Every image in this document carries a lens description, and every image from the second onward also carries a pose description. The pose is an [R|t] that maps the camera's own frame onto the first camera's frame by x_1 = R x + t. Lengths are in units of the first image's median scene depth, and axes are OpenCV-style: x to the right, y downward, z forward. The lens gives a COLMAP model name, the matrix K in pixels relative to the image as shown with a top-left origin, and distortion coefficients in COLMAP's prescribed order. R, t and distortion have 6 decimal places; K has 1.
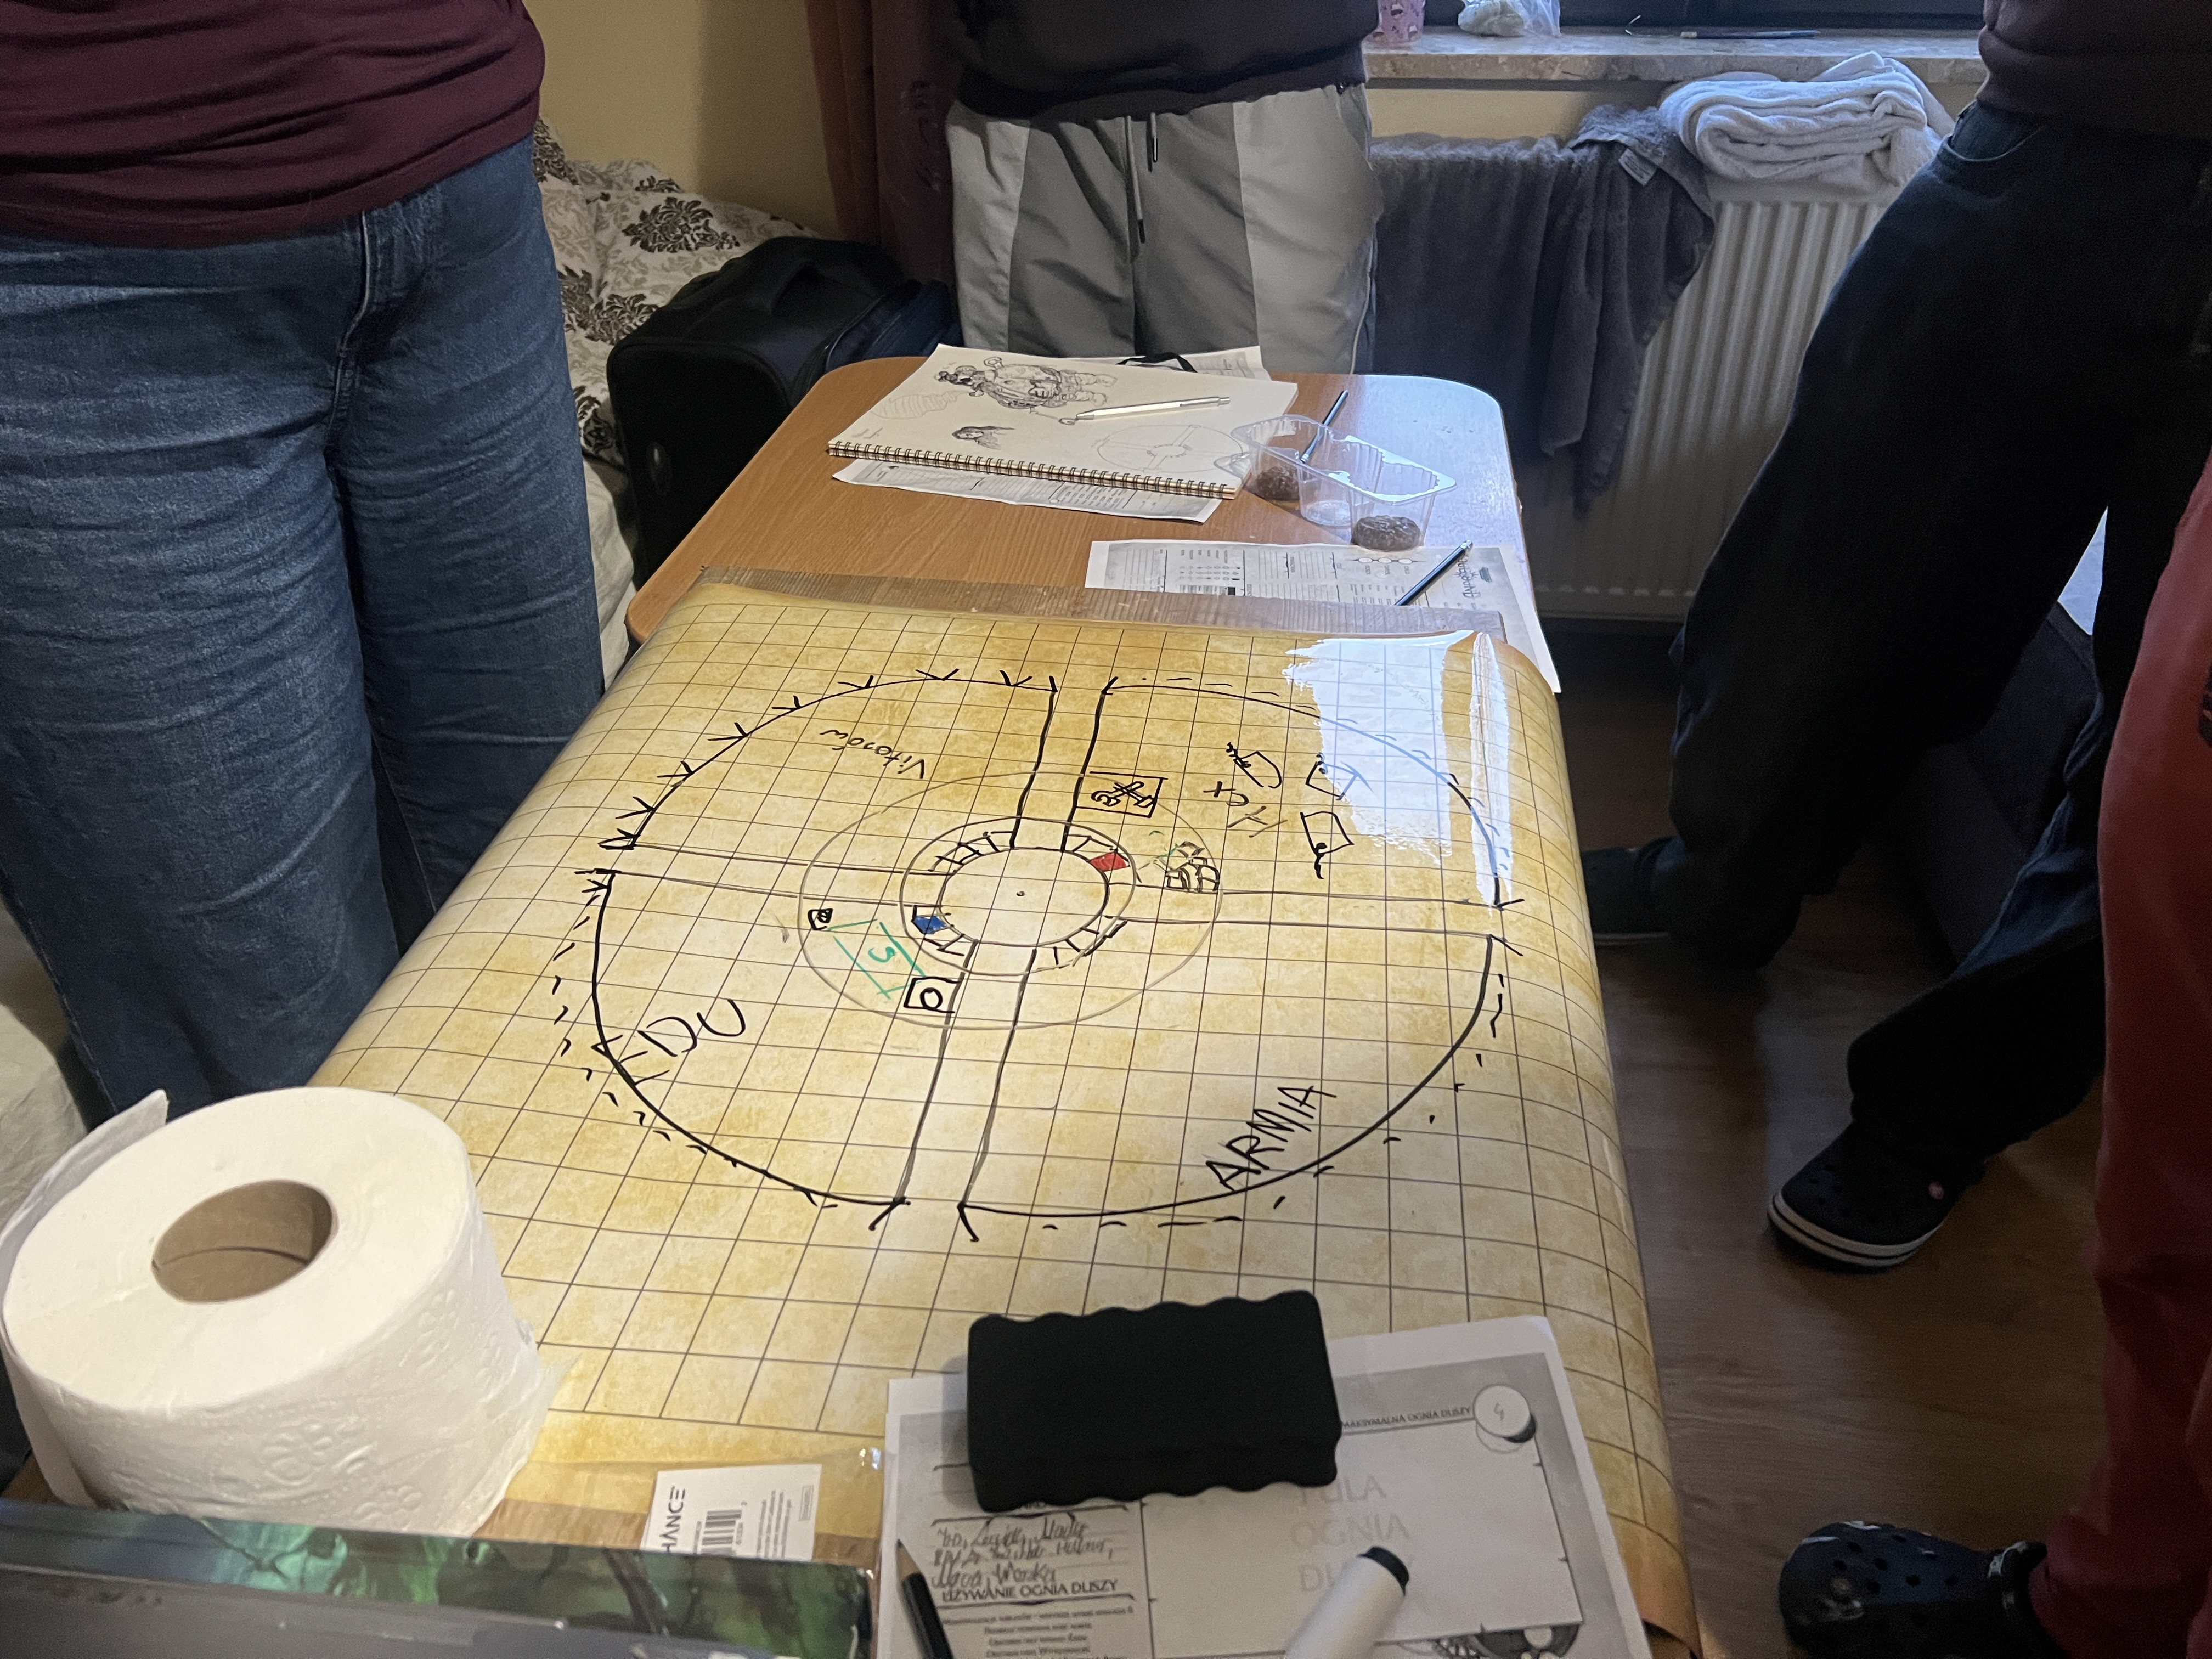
lens RADIAL K [[1640.5, 0, 1093.8], [0, 1640.5, 841.3], [0, 0, 1]] dist [0.094397, -0.092201]
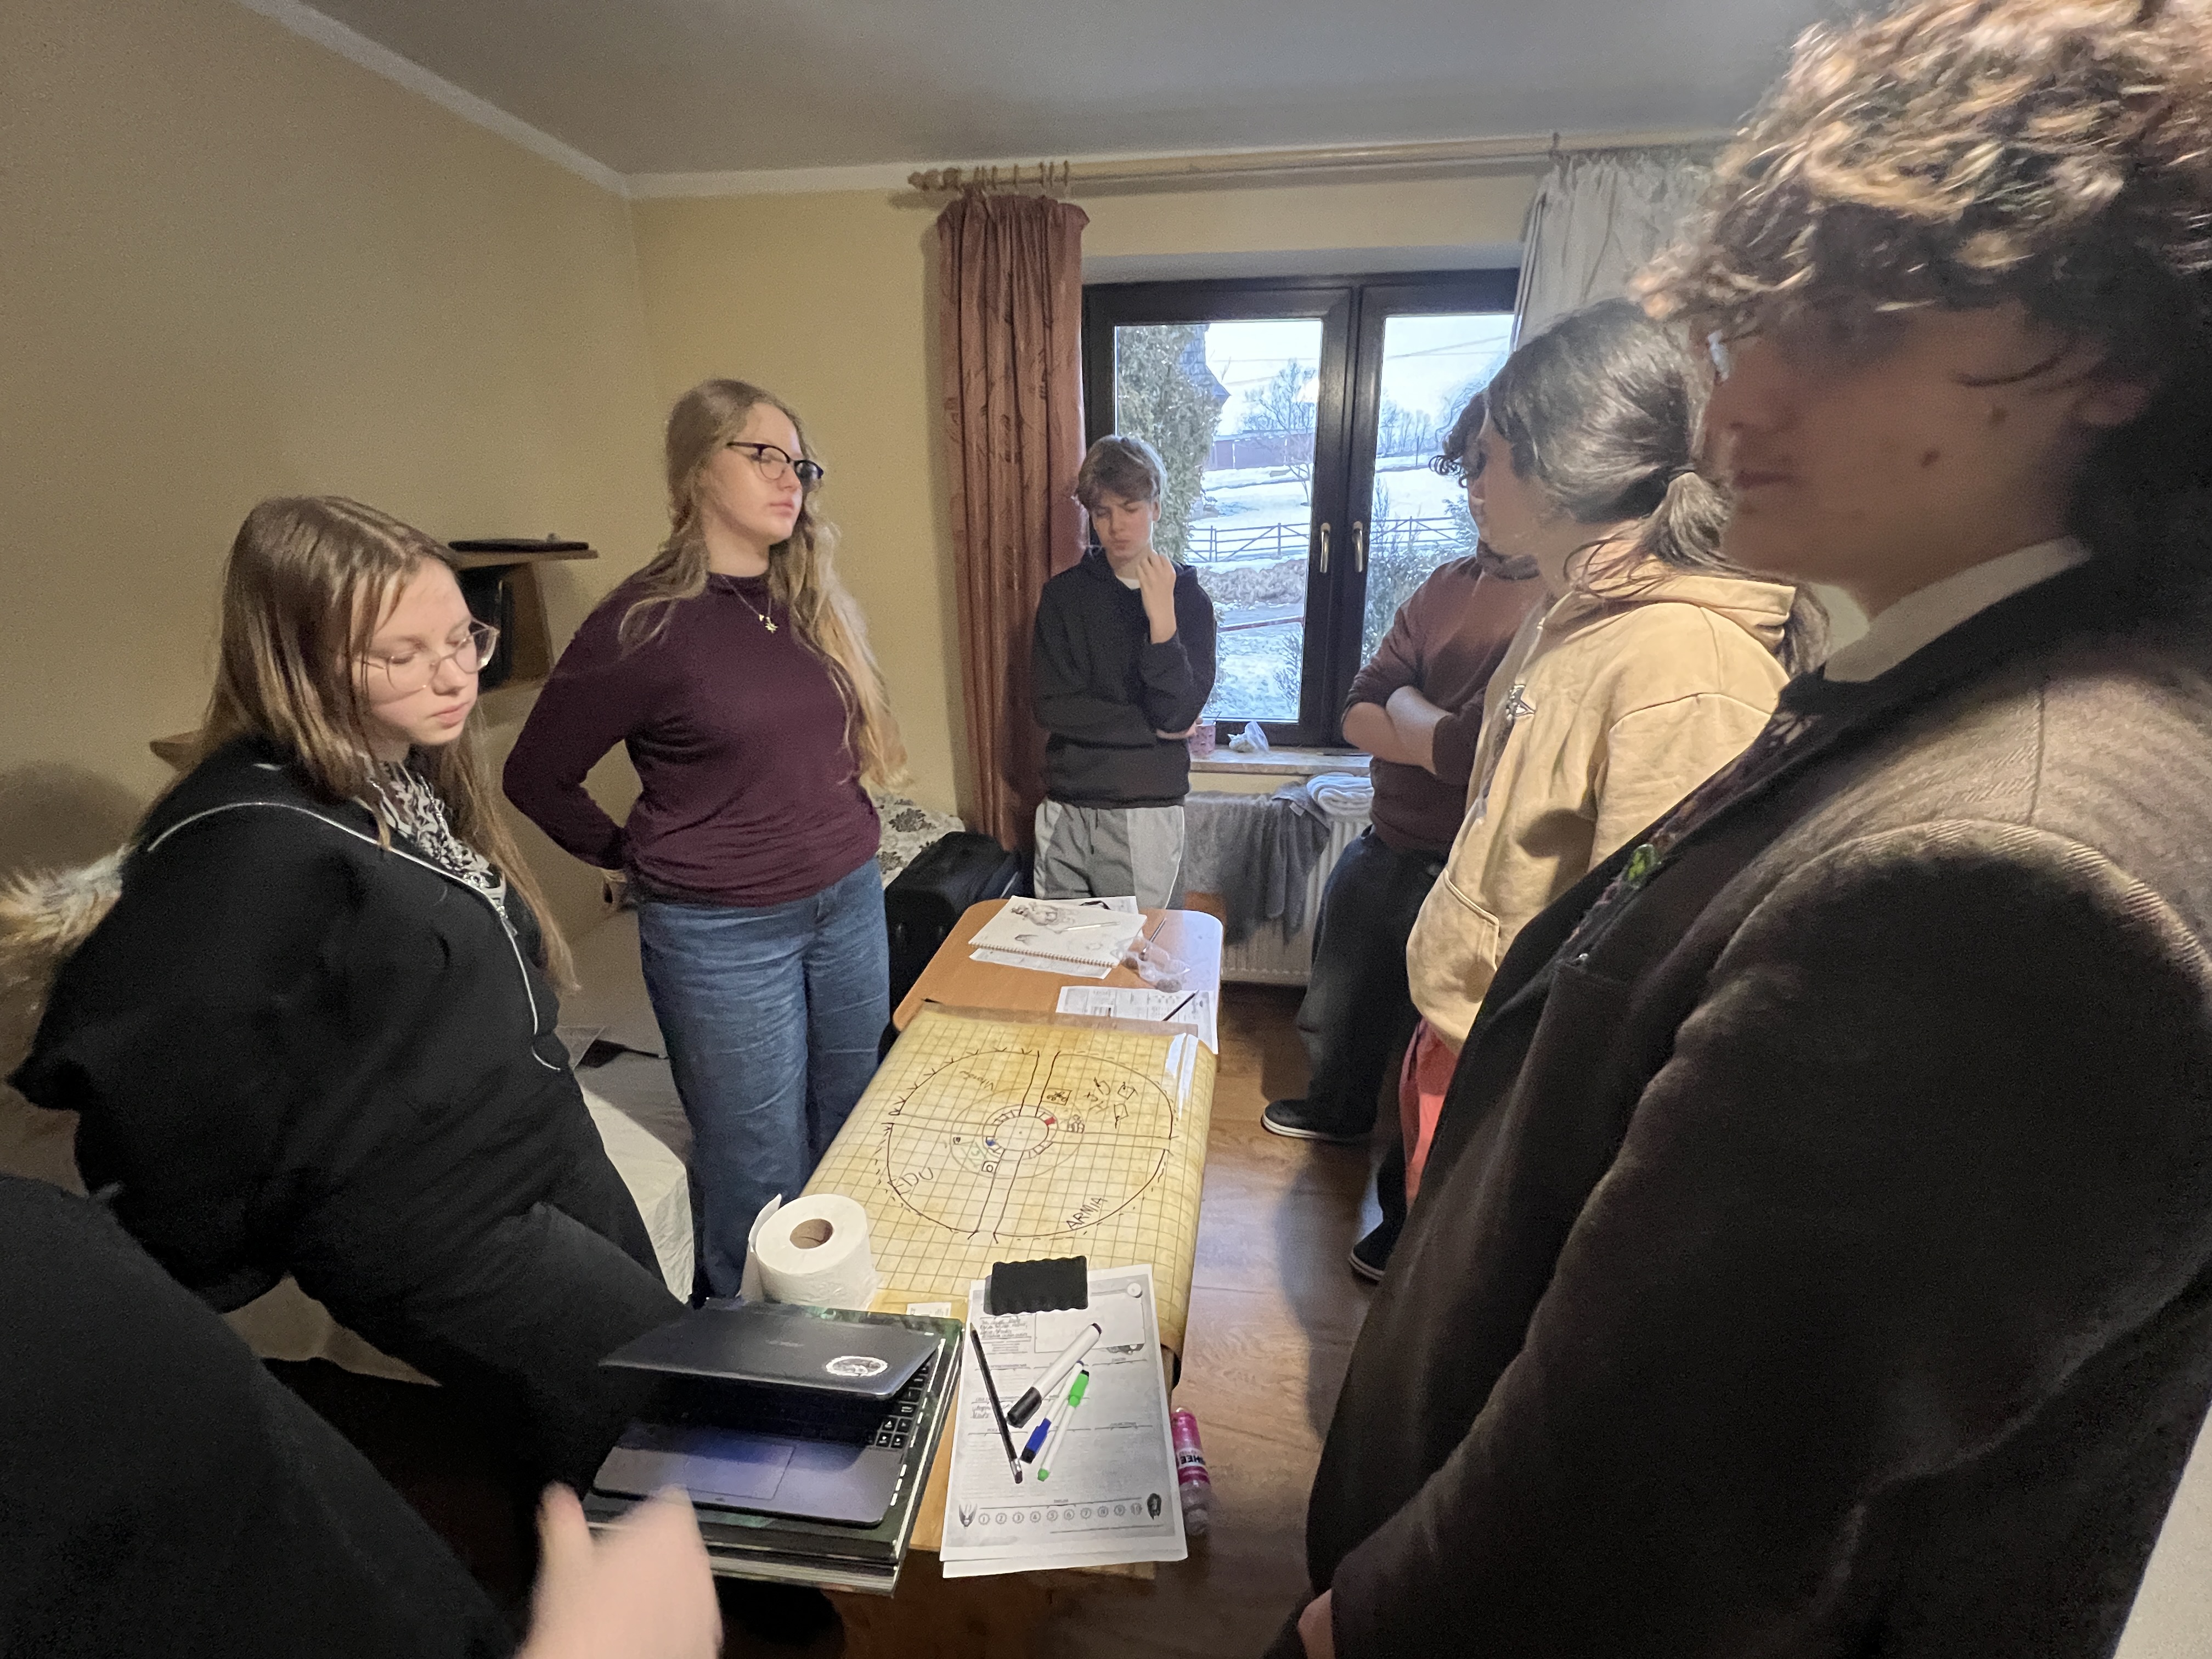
lens RADIAL K [[906.9, 0, 1106.0], [0, 906.9, 829.5], [0, 0, 1]] dist [0.000678, 0.000007]
pose [[0.999933, 0.010110, -0.005572, 0.103936], [-0.011156, 0.970309, -0.241610, -0.095760], [0.002964, 0.241656, 0.970358, -0.699700]]
